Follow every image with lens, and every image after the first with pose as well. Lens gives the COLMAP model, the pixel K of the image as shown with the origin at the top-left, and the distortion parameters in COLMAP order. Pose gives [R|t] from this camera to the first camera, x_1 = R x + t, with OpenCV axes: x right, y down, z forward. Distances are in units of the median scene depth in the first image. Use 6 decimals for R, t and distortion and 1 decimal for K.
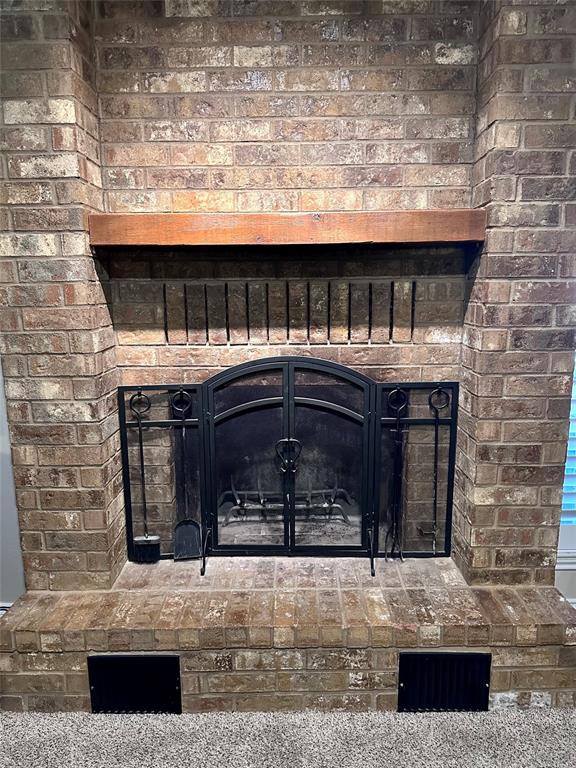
lens RADIAL K [[562.7, 0, 288.0], [0, 562.7, 384.0], [0, 0, 1]] dist [0.073307, -0.095848]
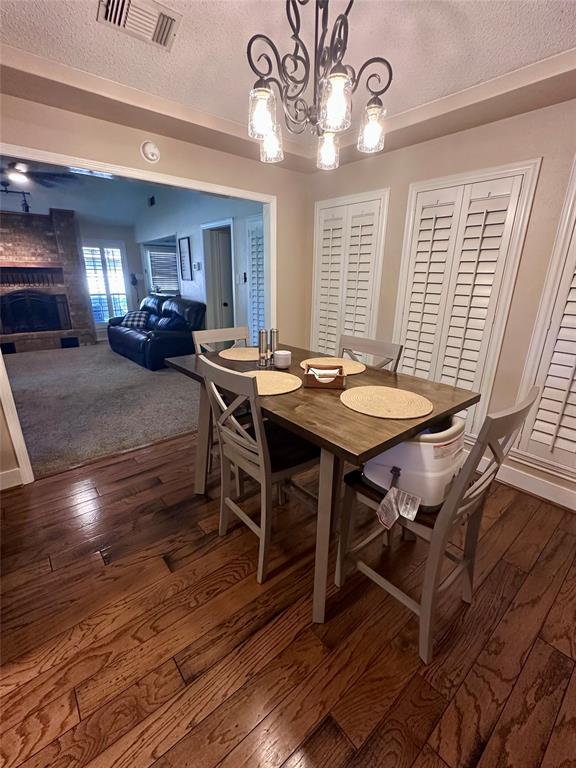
lens RADIAL K [[334.7, 0, 288.0], [0, 334.7, 384.0], [0, 0, 1]] dist [-0.000277, -0.000095]
pose [[0.768840, -0.178819, 0.613930, -0.195803], [0.107200, 0.982559, 0.151939, 0.621758], [-0.630392, -0.051003, 0.774600, -3.059331]]
